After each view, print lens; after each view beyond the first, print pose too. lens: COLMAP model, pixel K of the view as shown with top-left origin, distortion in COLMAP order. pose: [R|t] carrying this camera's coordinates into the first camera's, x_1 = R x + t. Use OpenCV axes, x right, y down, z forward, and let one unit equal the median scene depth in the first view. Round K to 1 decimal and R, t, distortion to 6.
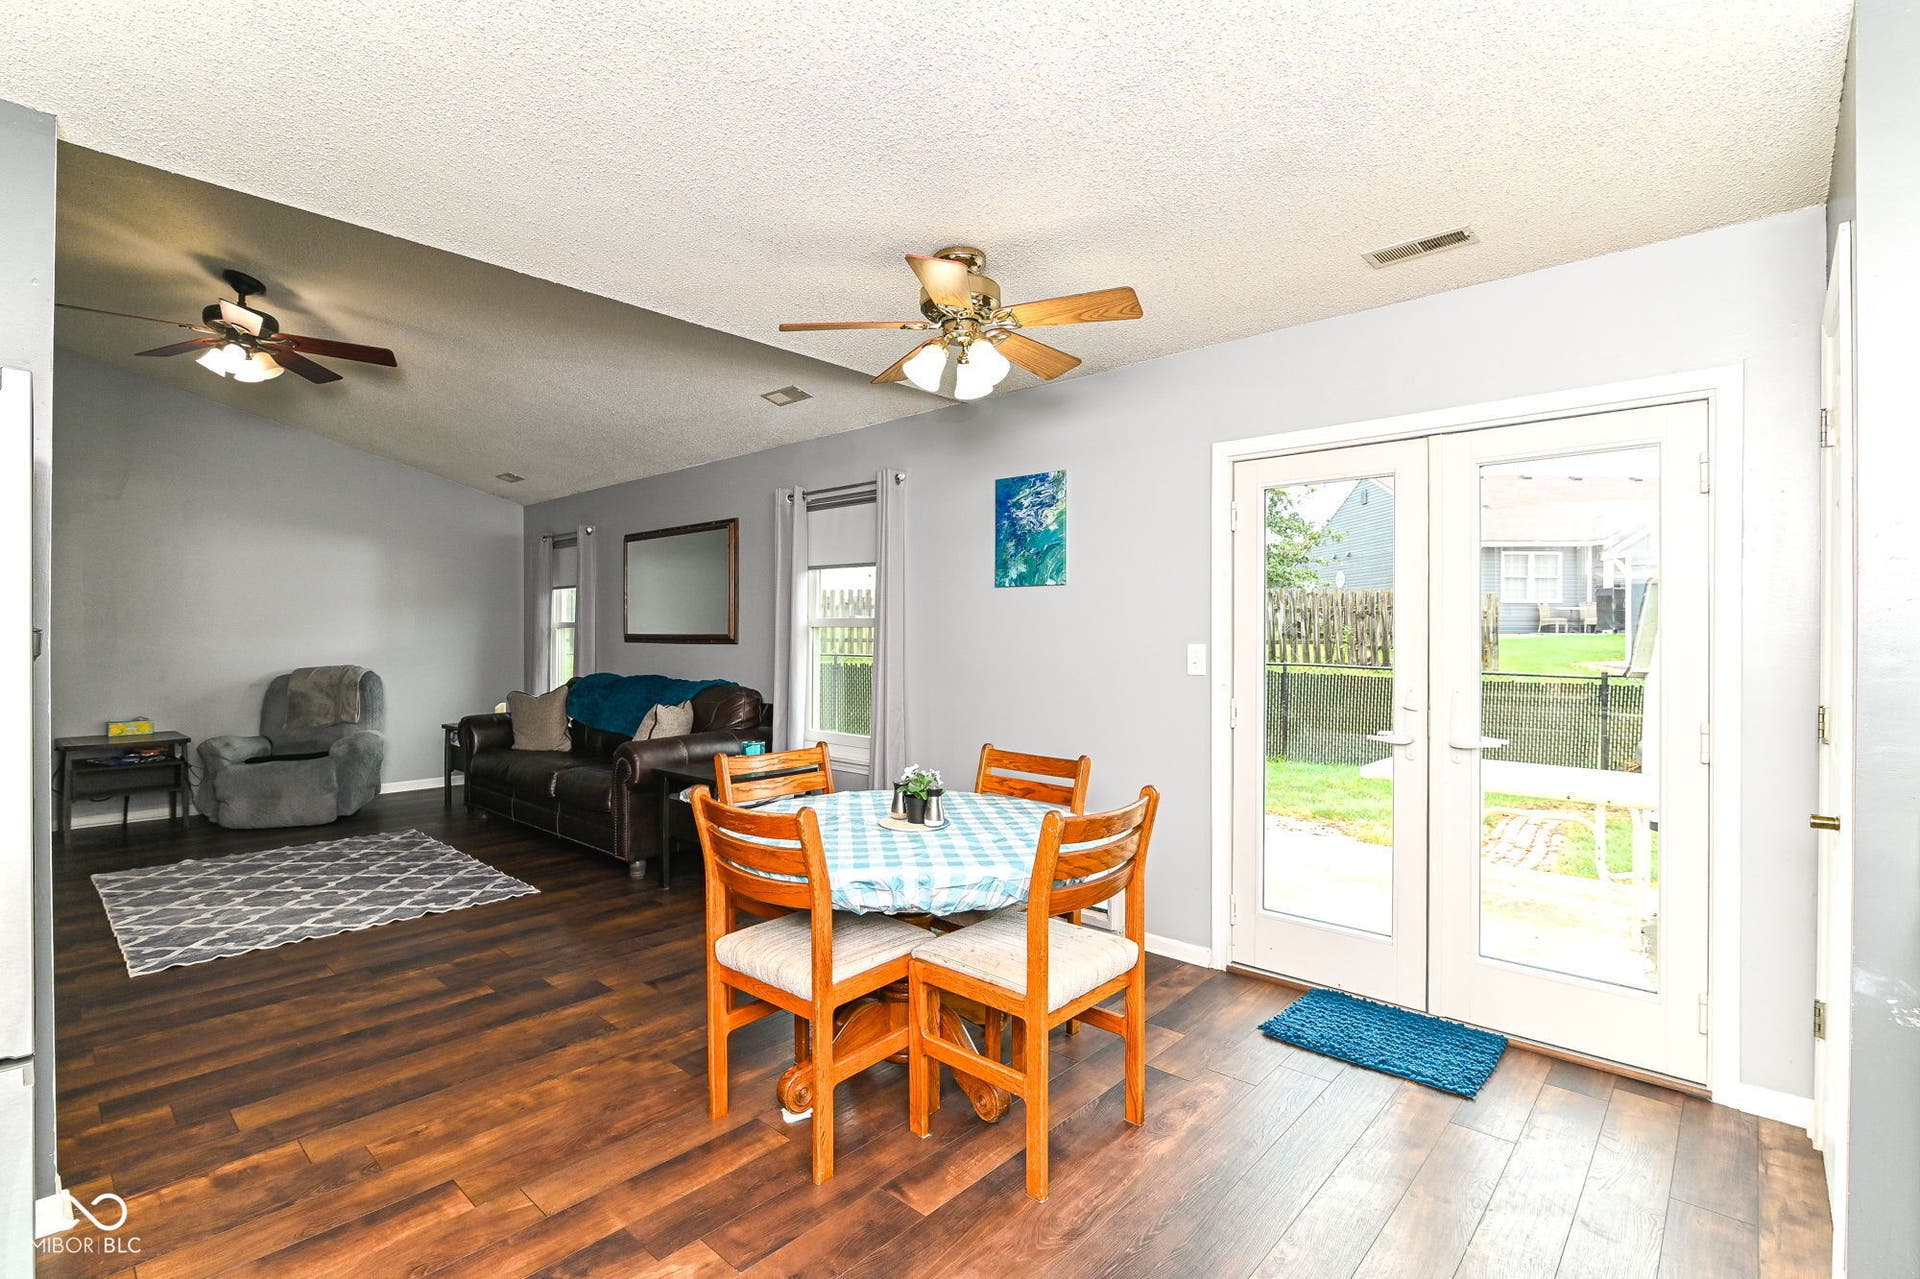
lens RADIAL K [[892.7, 0, 965.6], [0, 892.7, 635.1], [0, 0, 1]] dist [-0.014561, -0.000769]
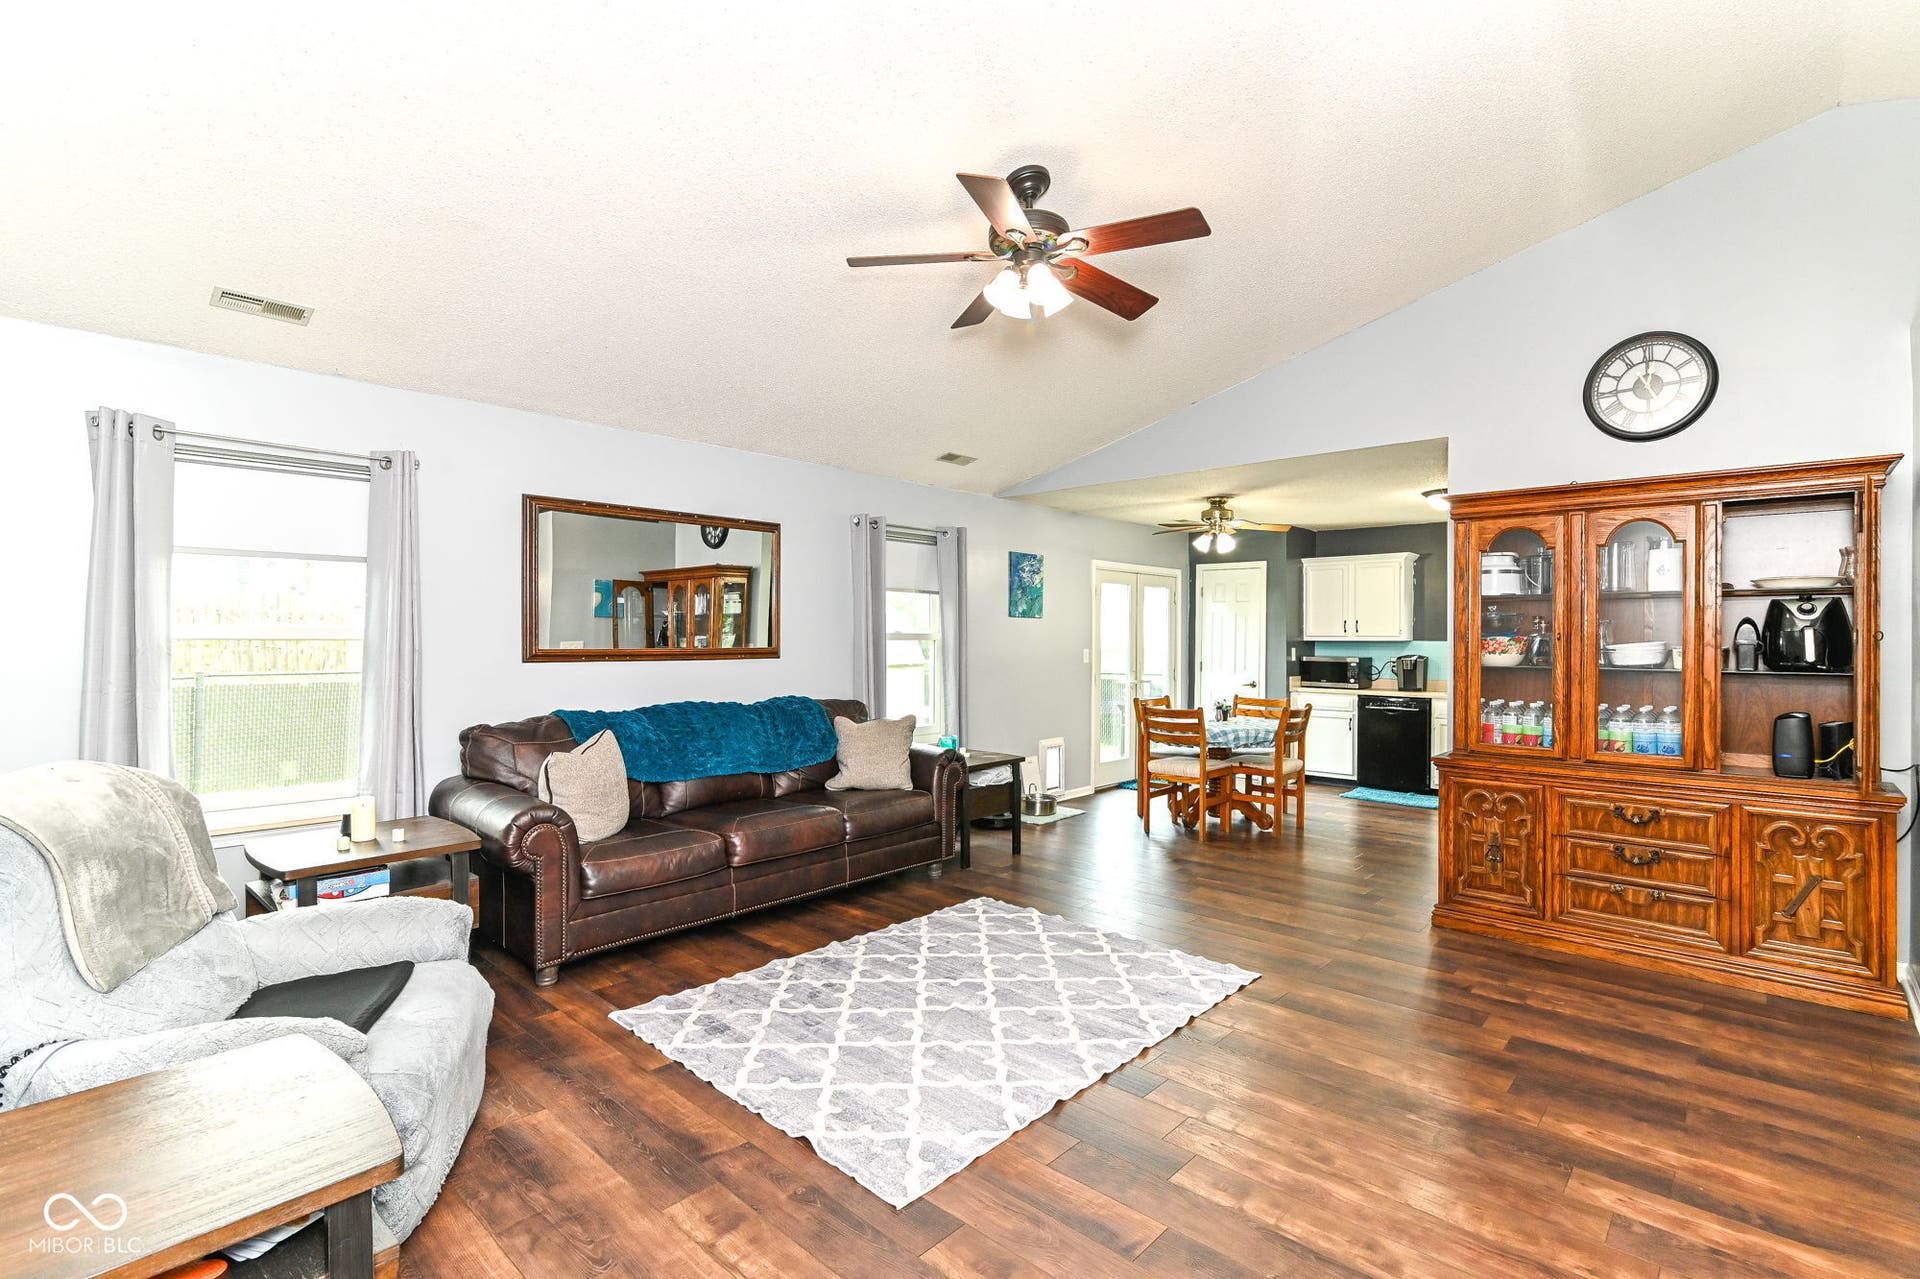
lens RADIAL K [[892.7, 0, 977.3], [0, 892.7, 622.6], [0, 0, 1]] dist [-0.014561, -0.000769]
pose [[-0.002668, 0.012960, 0.999912, -1.692482], [-0.004675, 0.999905, -0.012973, -0.022359], [-0.999986, -0.004709, -0.002607, 1.120270]]
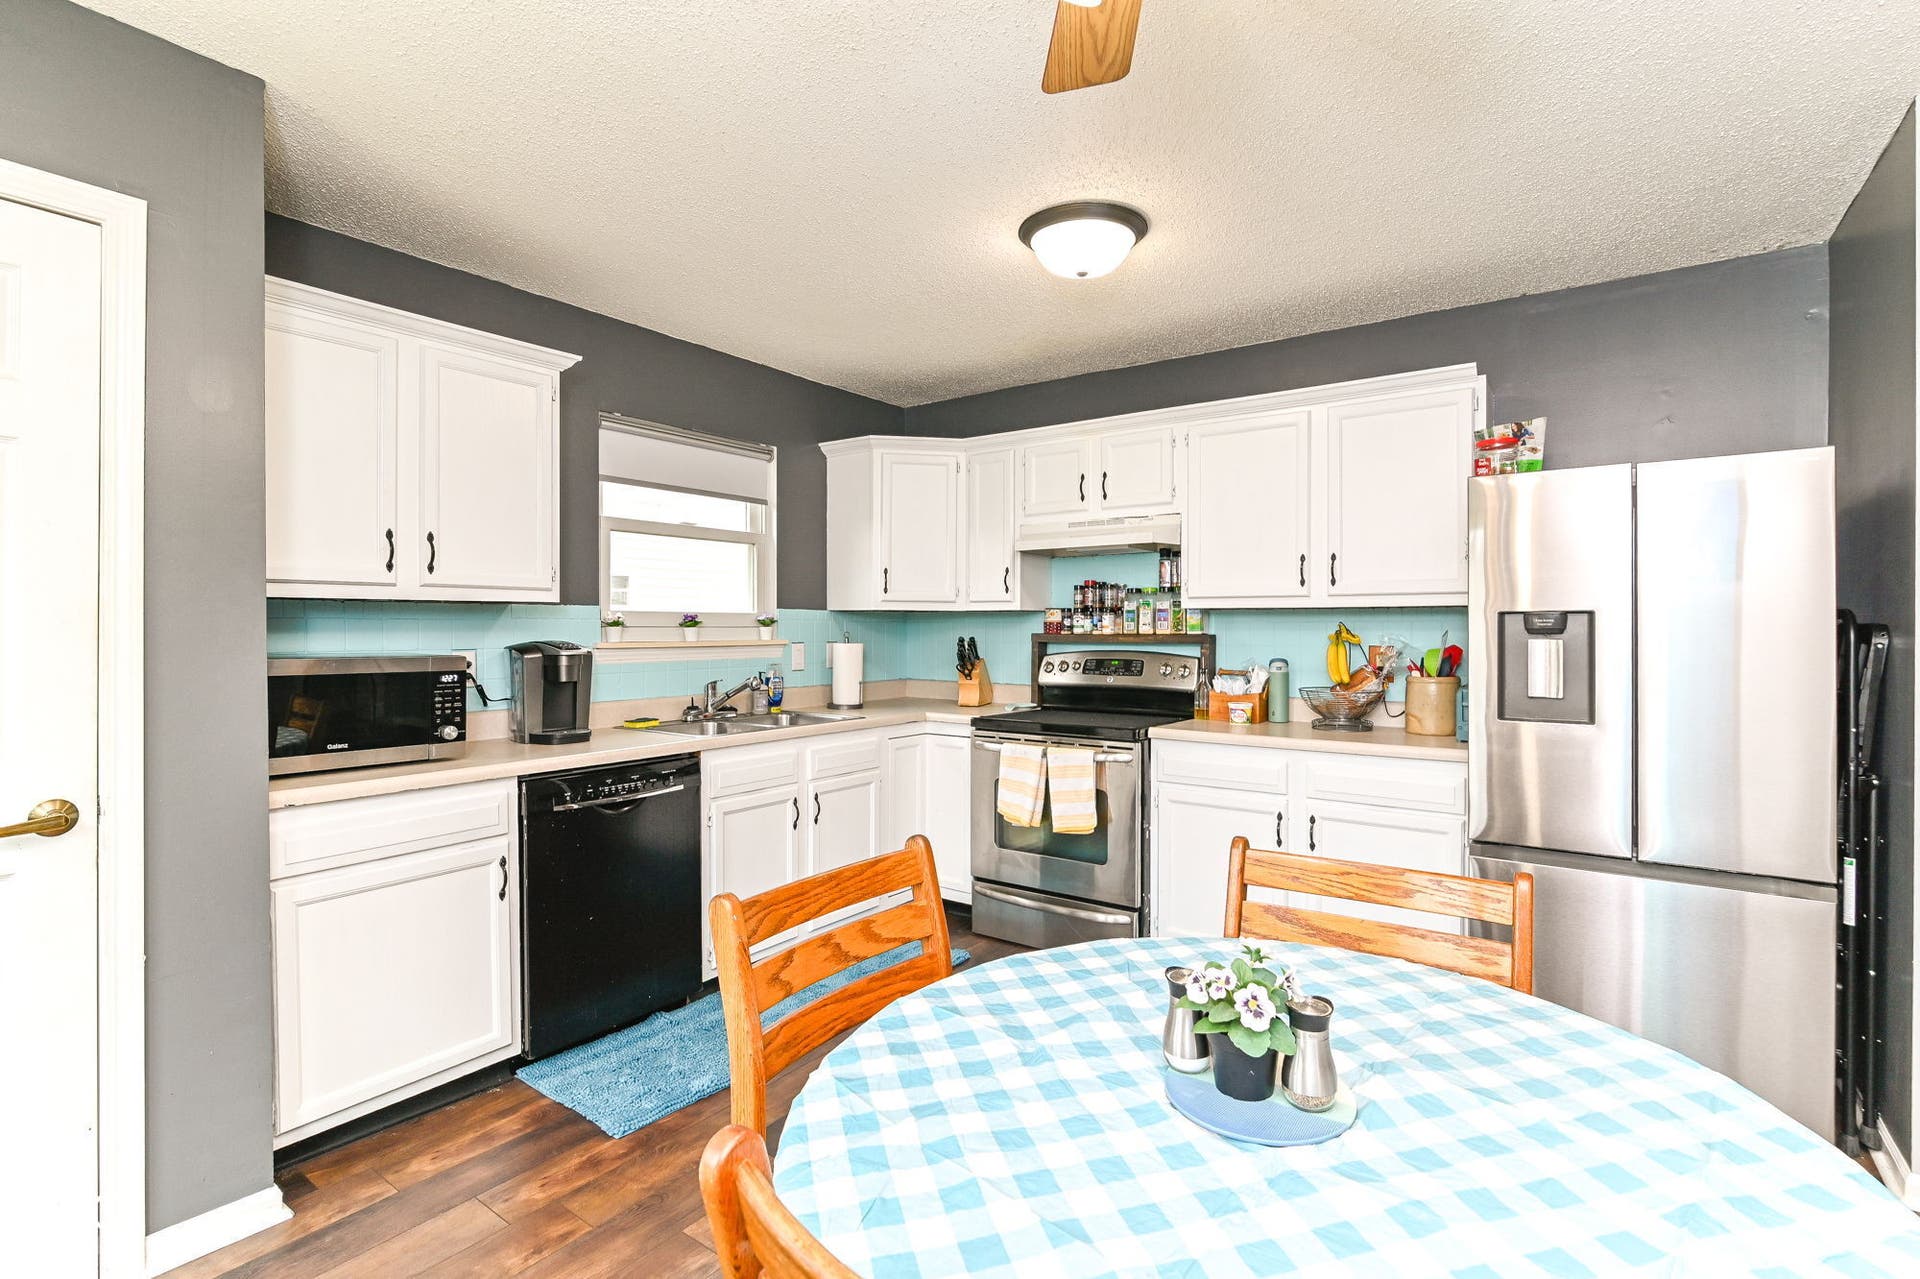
lens RADIAL K [[892.7, 0, 967.3], [0, 892.7, 633.5], [0, 0, 1]] dist [-0.014561, -0.000769]
pose [[-0.992623, 0.001677, -0.121230, 0.083749], [0.000450, 0.999948, 0.010147, 0.006064], [0.121241, 0.010018, -0.992573, 0.901810]]
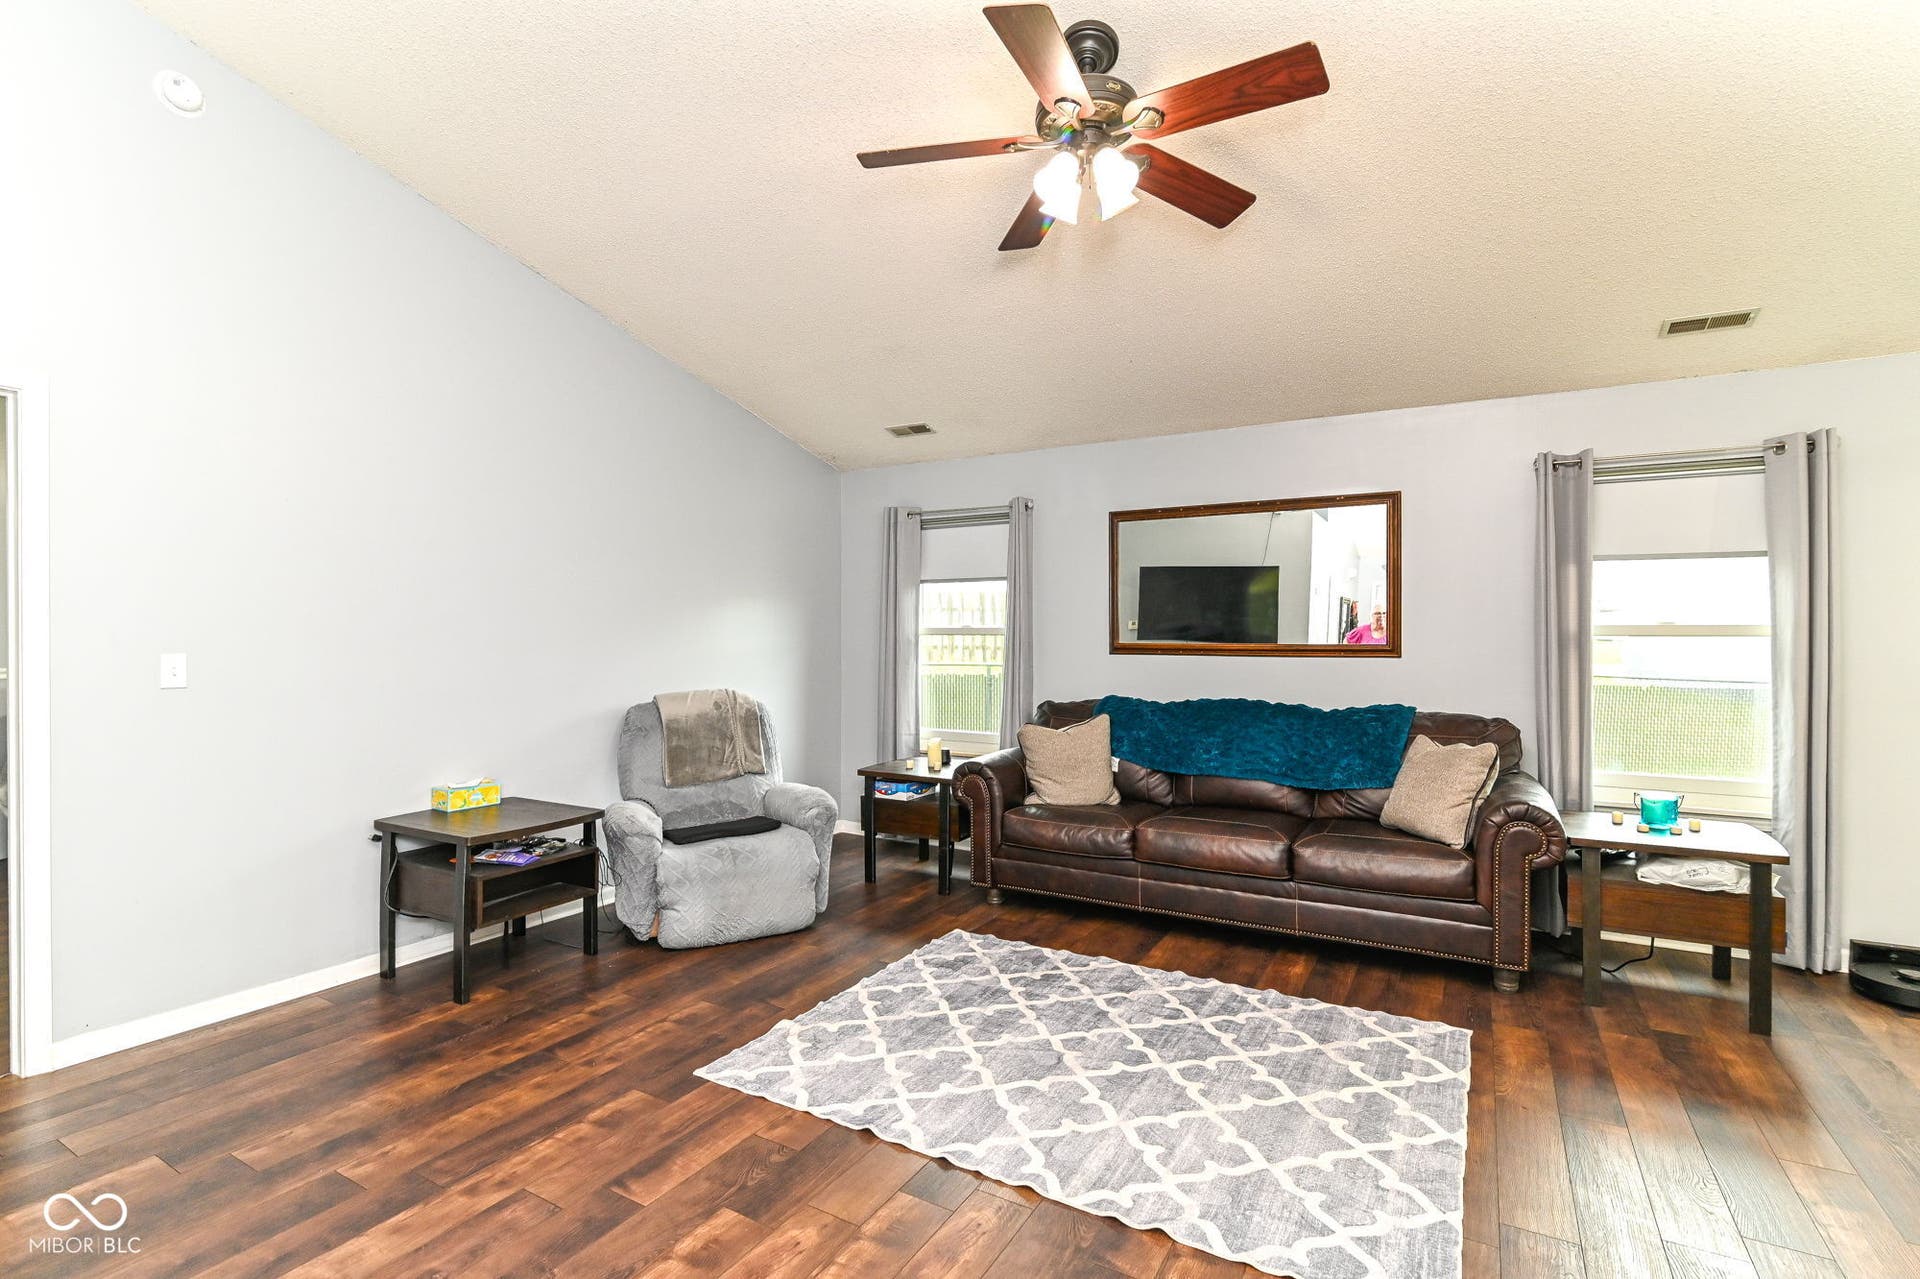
lens RADIAL K [[892.7, 0, 950.2], [0, 892.7, 644.9], [0, 0, 1]] dist [-0.014561, -0.000769]
pose [[0.979117, -0.000563, 0.203297, -1.107330], [-0.001111, 0.999966, 0.008119, -0.009392], [-0.203295, -0.008176, 0.979083, 0.472130]]
